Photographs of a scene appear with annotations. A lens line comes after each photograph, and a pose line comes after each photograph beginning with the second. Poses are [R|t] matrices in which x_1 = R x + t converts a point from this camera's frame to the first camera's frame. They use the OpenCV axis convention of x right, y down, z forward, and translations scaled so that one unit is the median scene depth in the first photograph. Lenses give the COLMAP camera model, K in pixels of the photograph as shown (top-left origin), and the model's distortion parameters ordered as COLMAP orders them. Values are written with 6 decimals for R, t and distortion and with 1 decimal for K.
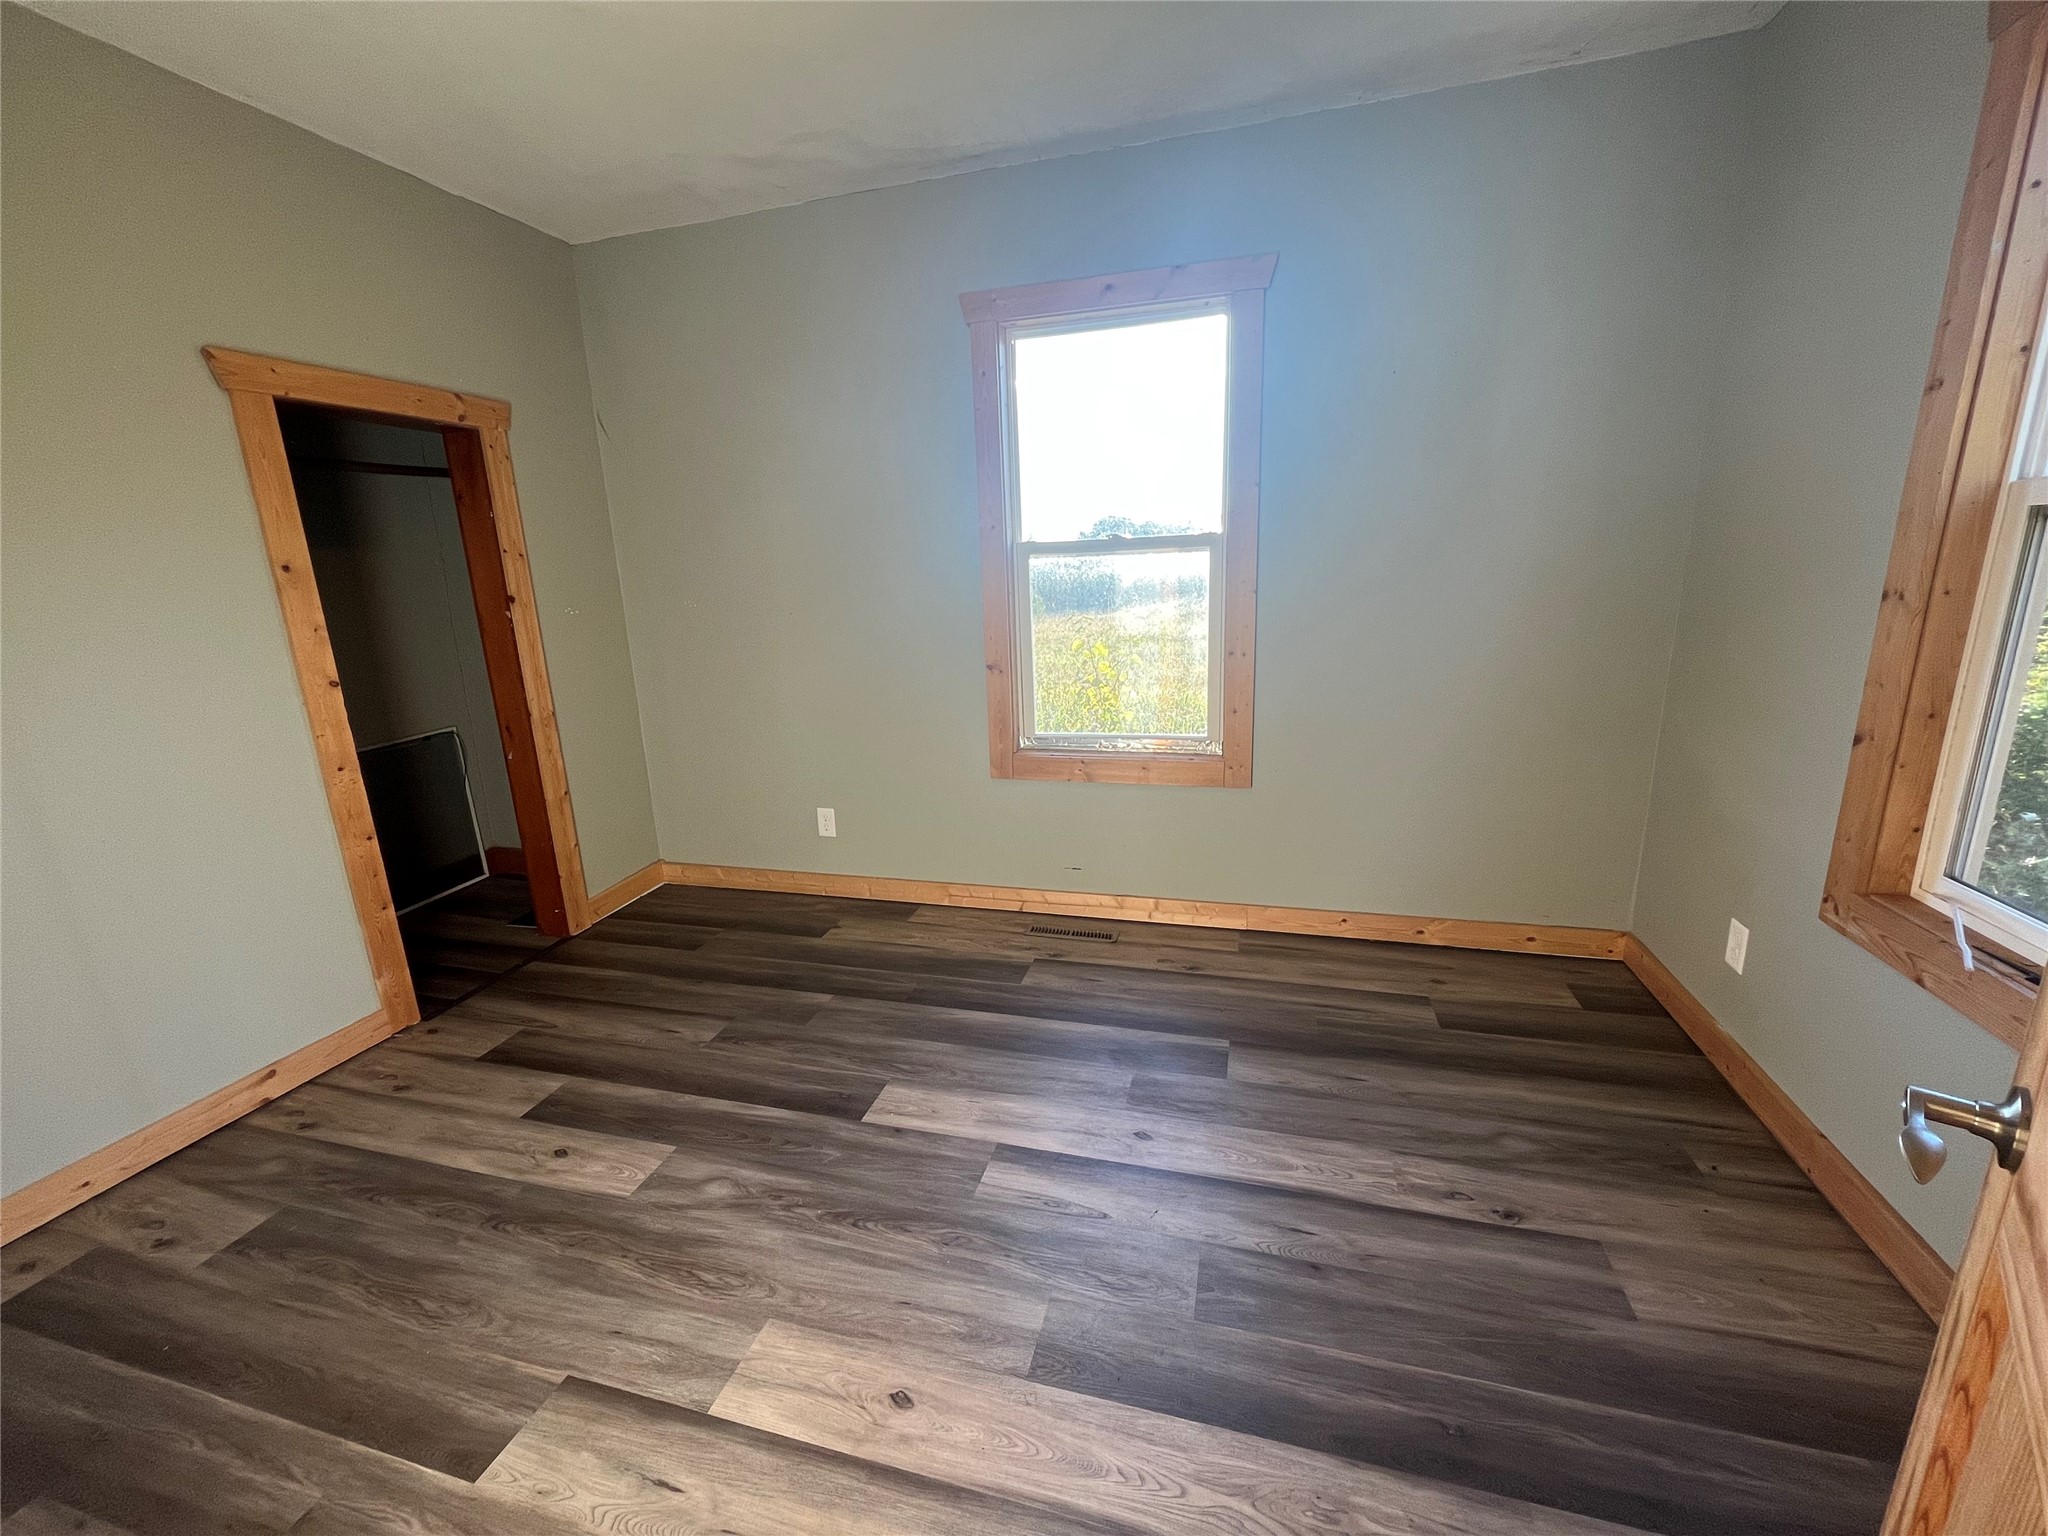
lens RADIAL K [[831.3, 0, 1023.4], [0, 831.3, 770.0], [0, 0, 1]] dist [0.001792, 0.000190]
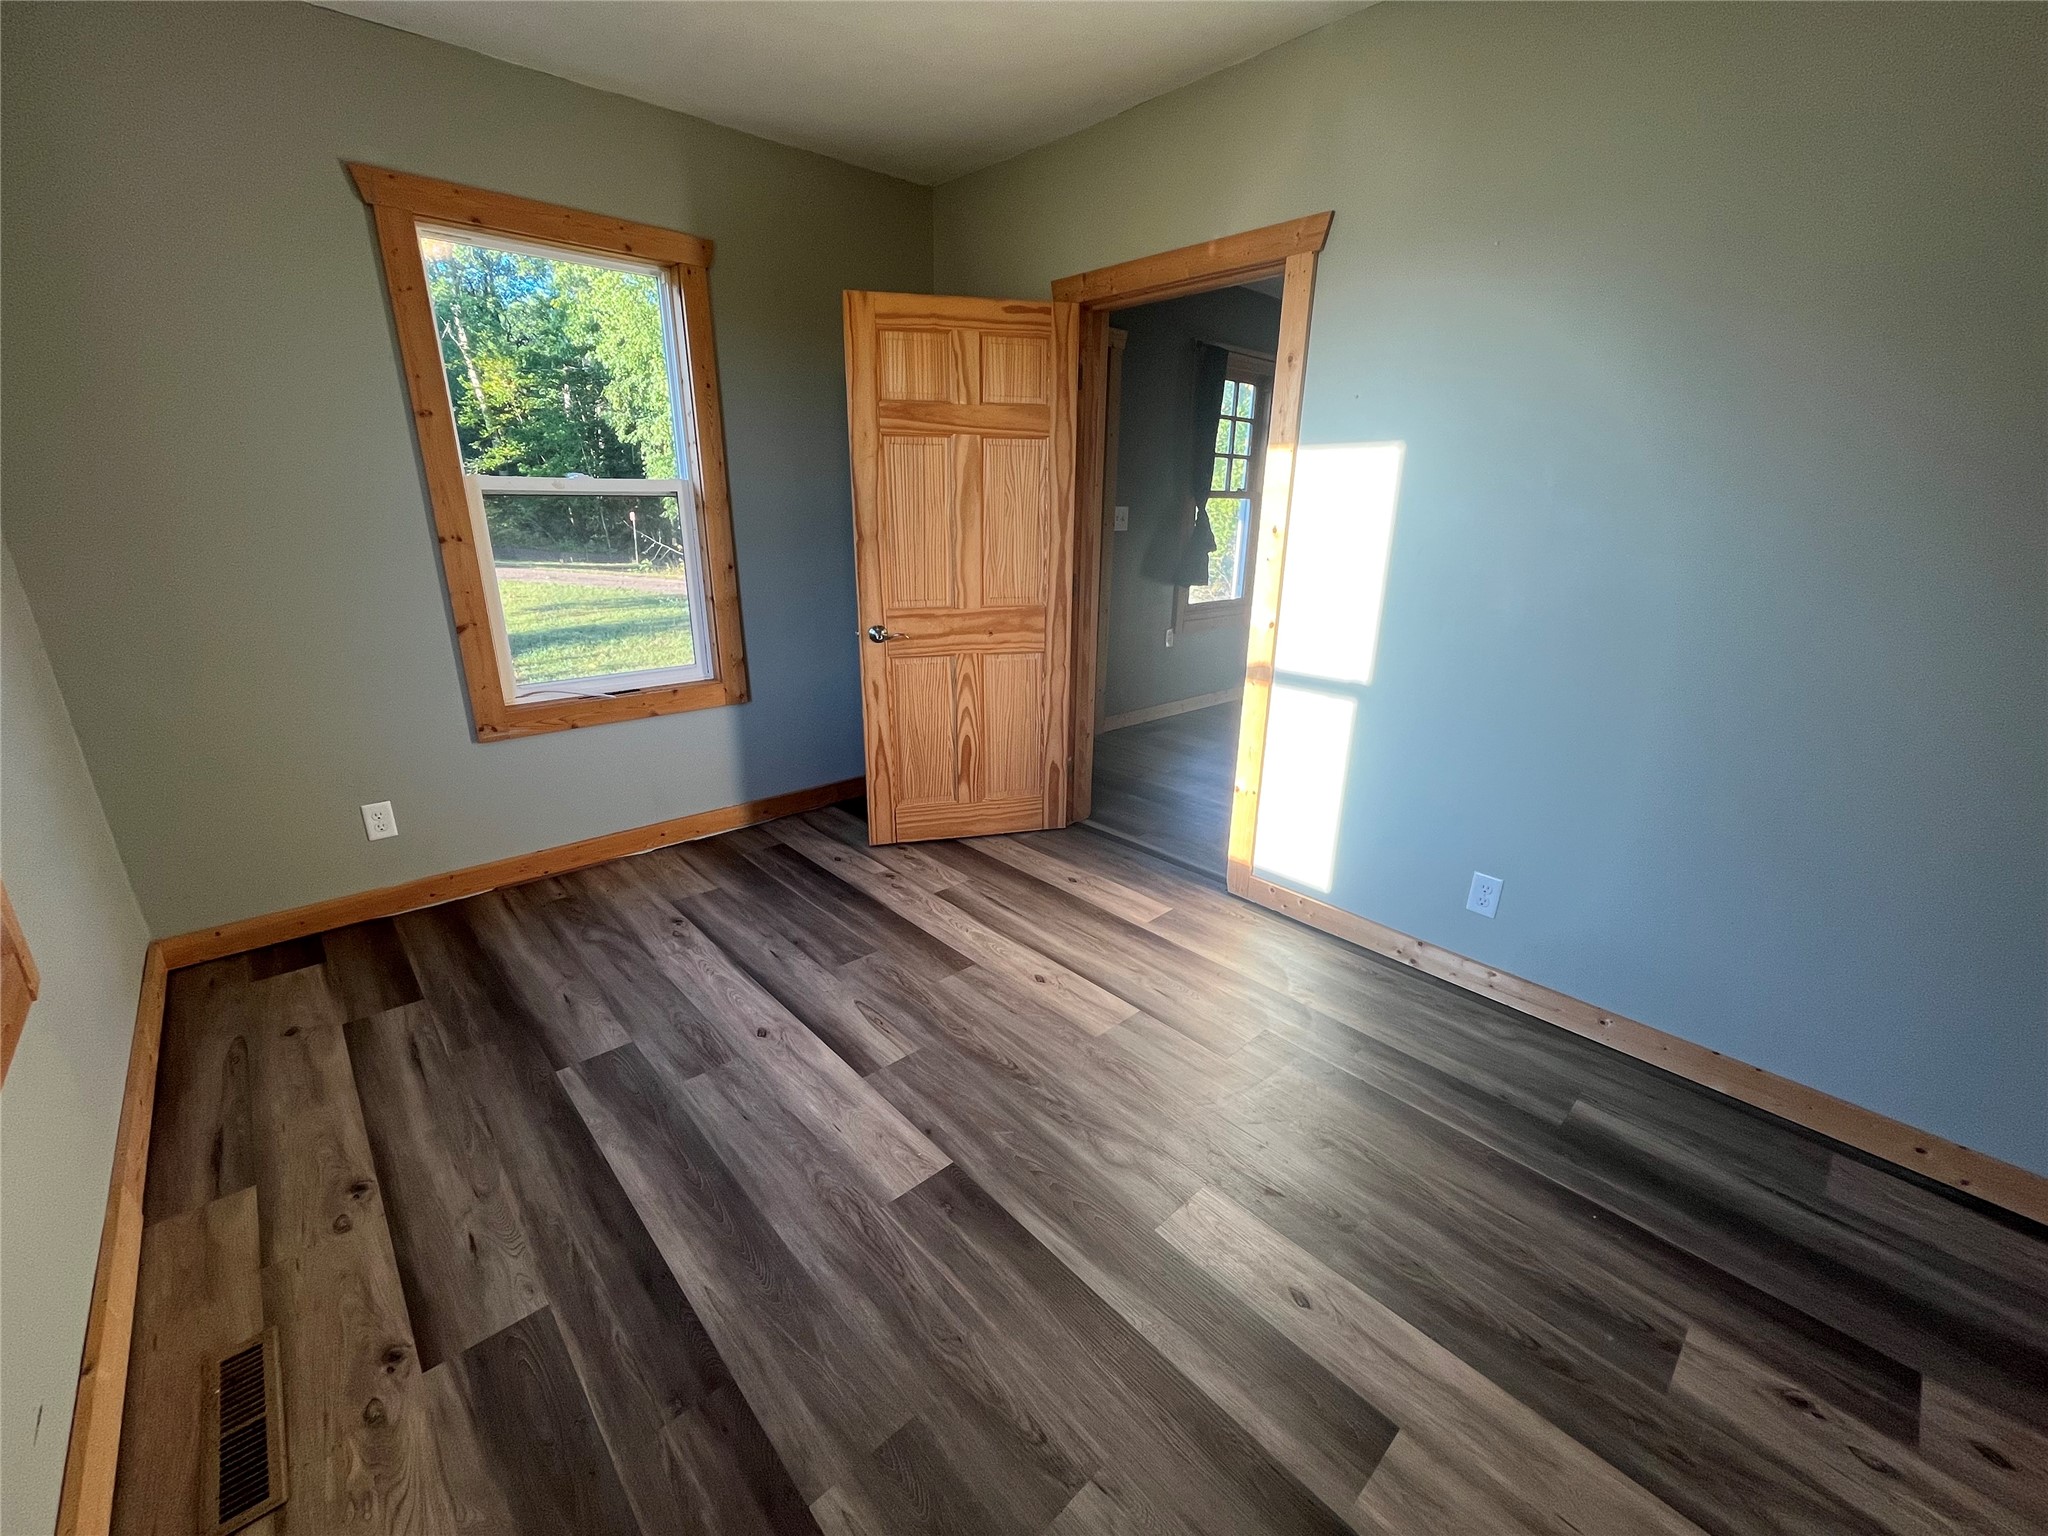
lens RADIAL K [[831.3, 0, 1024.6], [0, 831.3, 765.7], [0, 0, 1]] dist [0.001792, 0.000190]
pose [[-0.854329, -0.131274, 0.502880, -0.696972], [0.145778, 0.868210, 0.474300, -0.361032], [-0.498869, 0.478517, -0.722601, 1.519277]]
